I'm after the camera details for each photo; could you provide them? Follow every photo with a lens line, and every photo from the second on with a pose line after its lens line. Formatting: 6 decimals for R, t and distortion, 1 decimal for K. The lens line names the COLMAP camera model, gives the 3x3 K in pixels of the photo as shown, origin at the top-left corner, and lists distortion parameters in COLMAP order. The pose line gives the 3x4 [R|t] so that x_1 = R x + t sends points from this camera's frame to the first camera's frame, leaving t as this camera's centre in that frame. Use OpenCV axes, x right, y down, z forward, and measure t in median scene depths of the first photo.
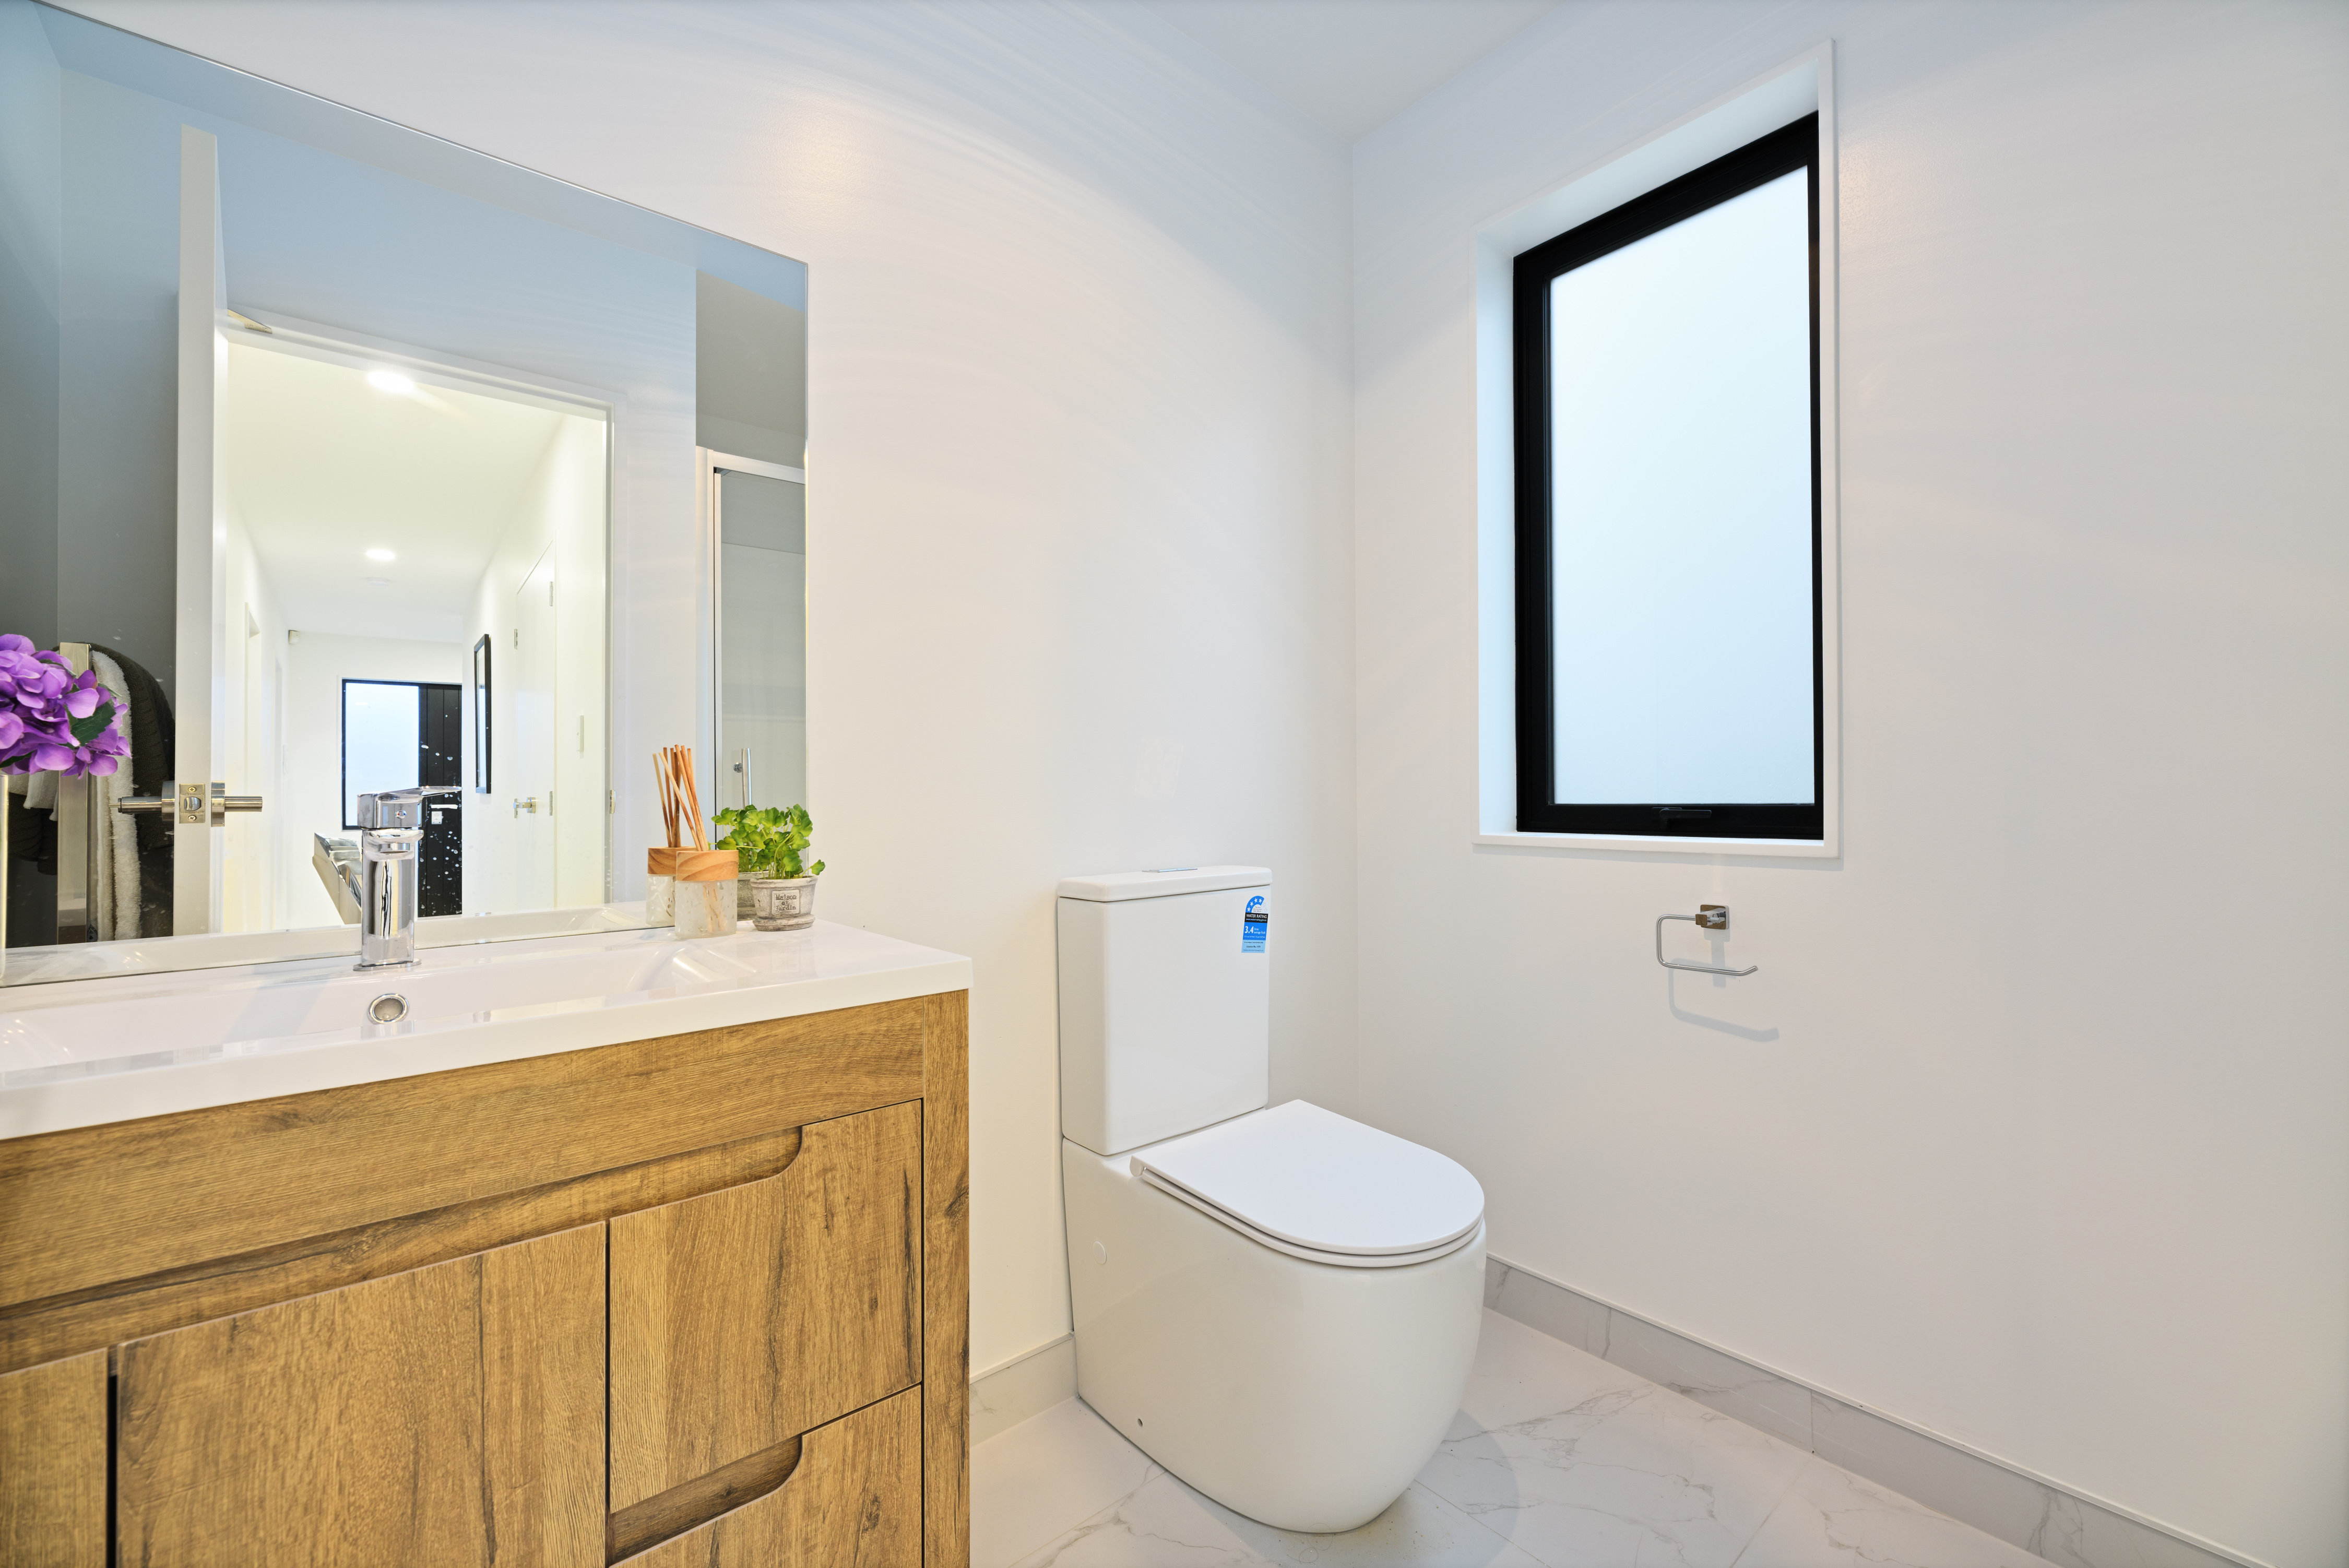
lens RADIAL K [[948.0, 0, 1170.2], [0, 948.0, 791.6], [0, 0, 1]] dist [0.009965, 0.000951]
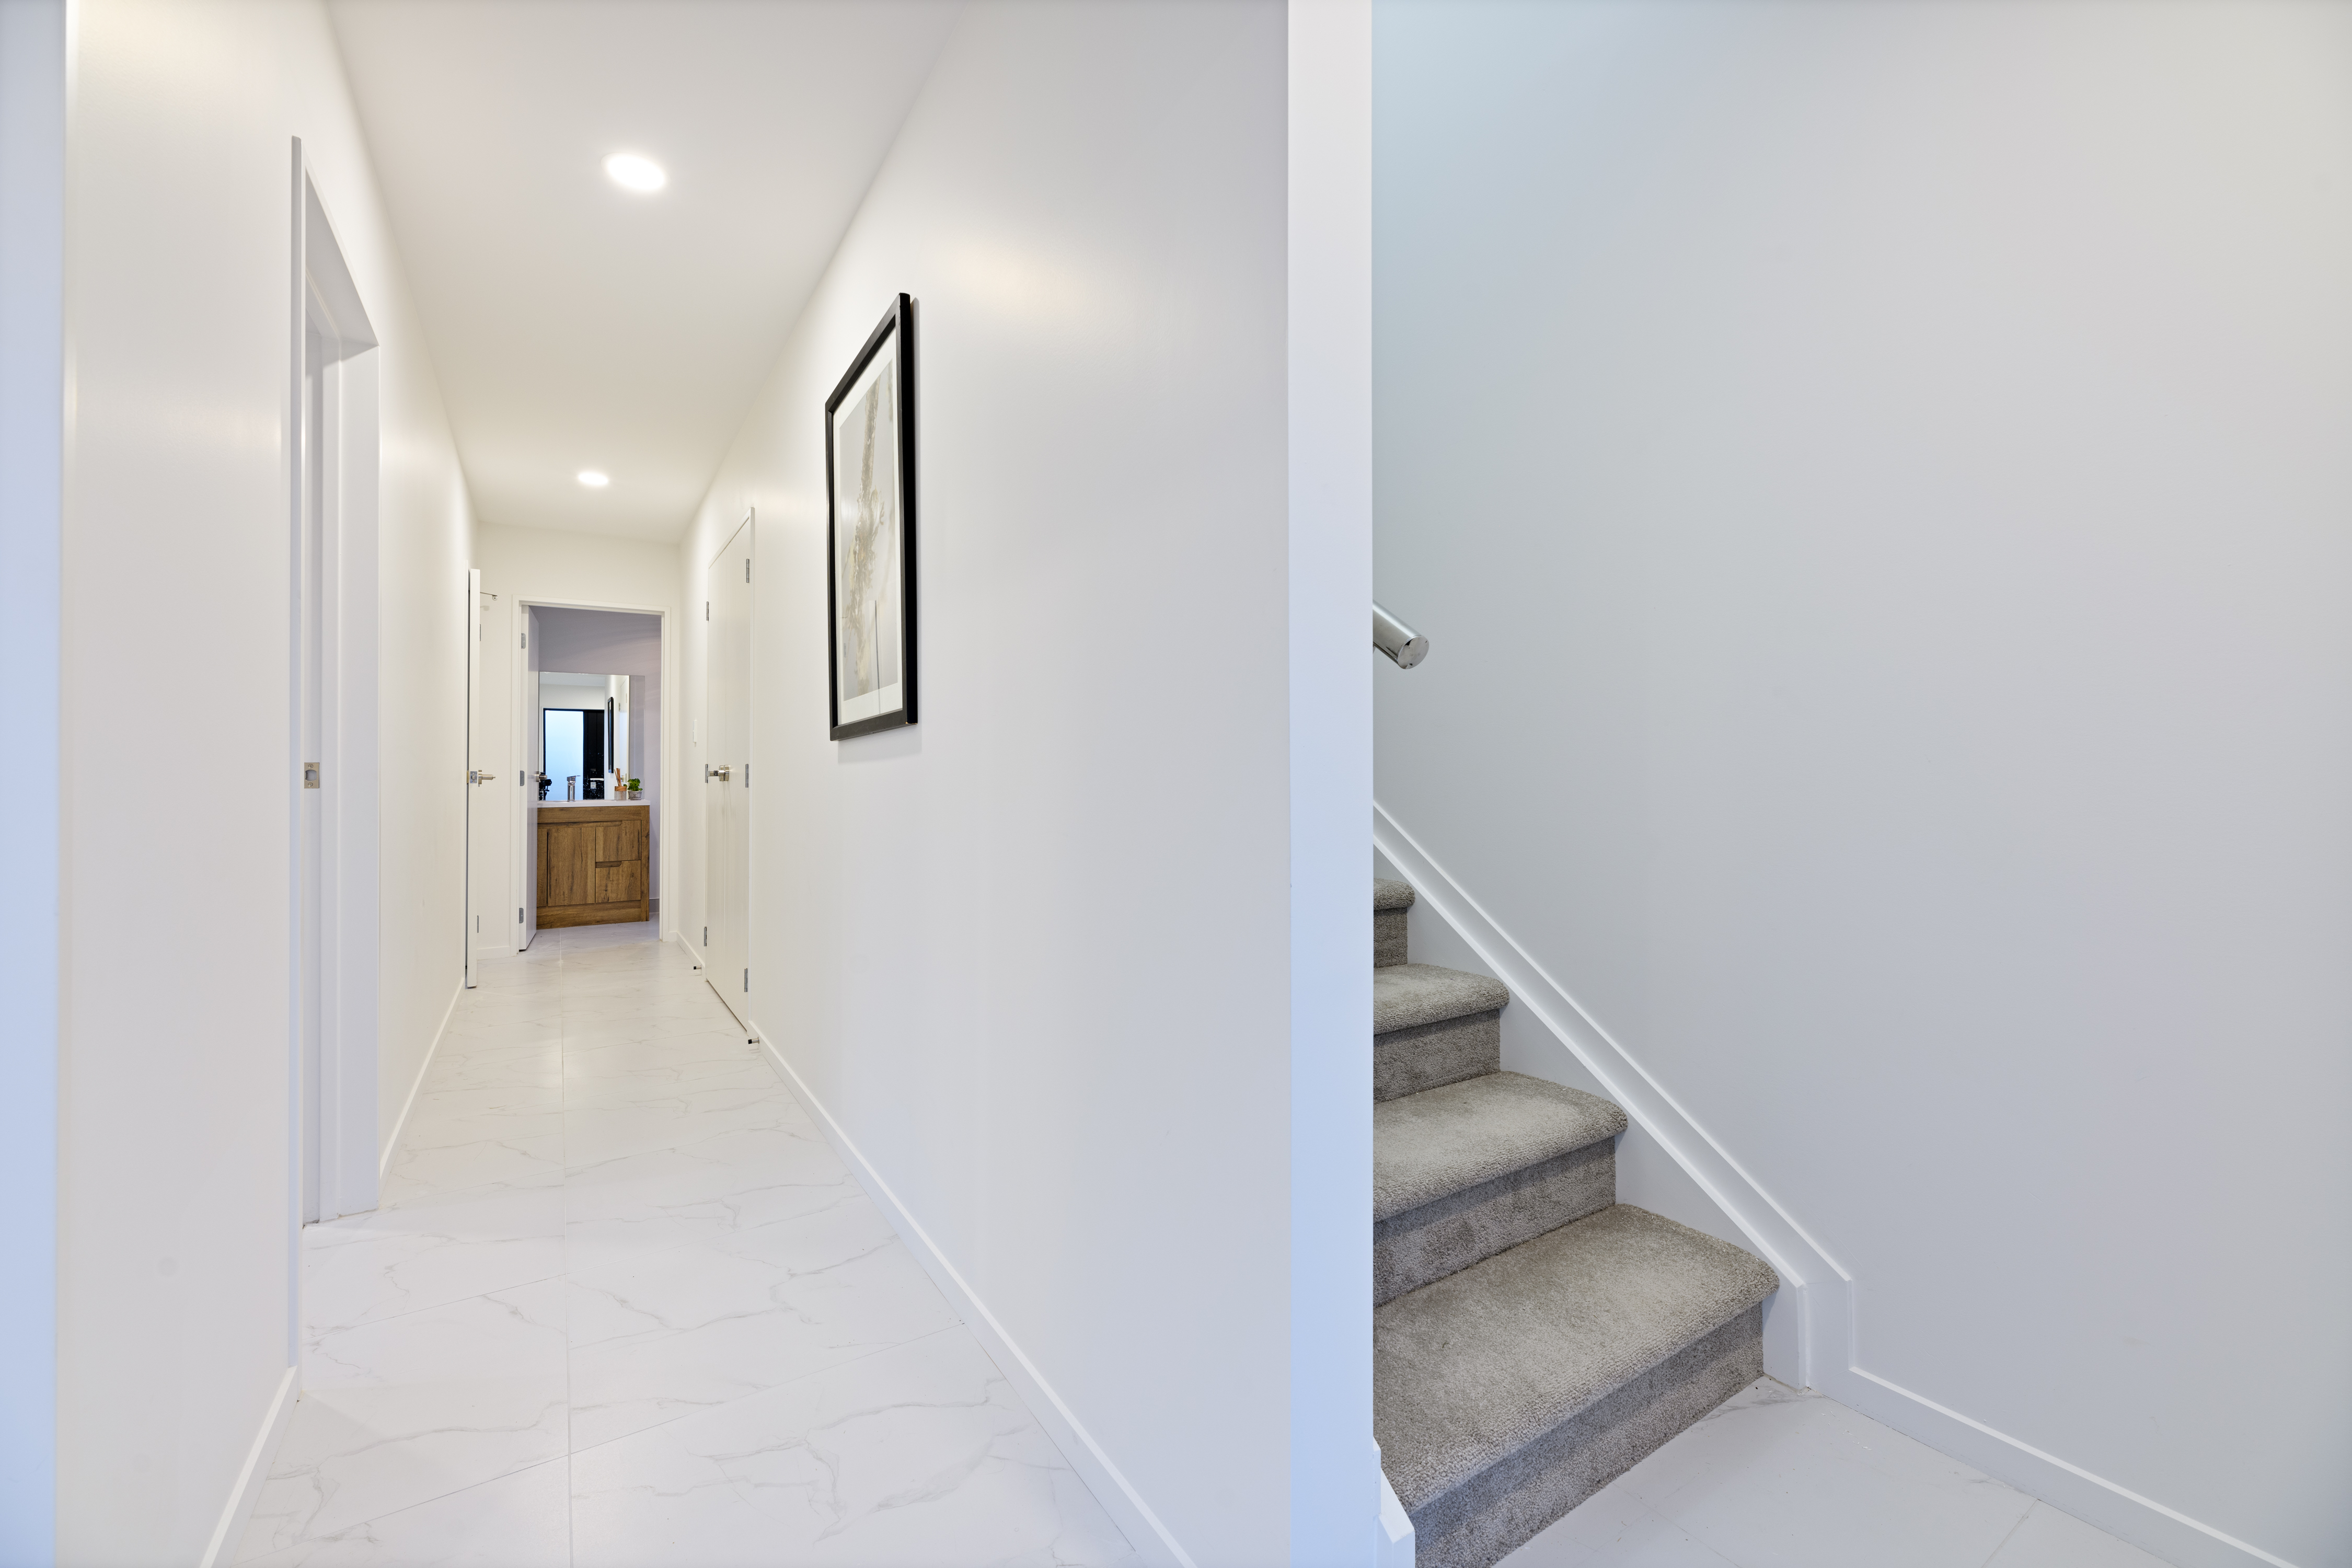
lens RADIAL K [[949.3, 0, 1182.4], [0, 949.3, 774.6], [0, 0, 1]] dist [0.009965, 0.000951]
pose [[0.993896, 0.009305, -0.109928, 4.800005], [-0.009031, 0.999955, 0.002986, -0.074649], [0.109951, -0.001975, 0.993935, -5.950080]]
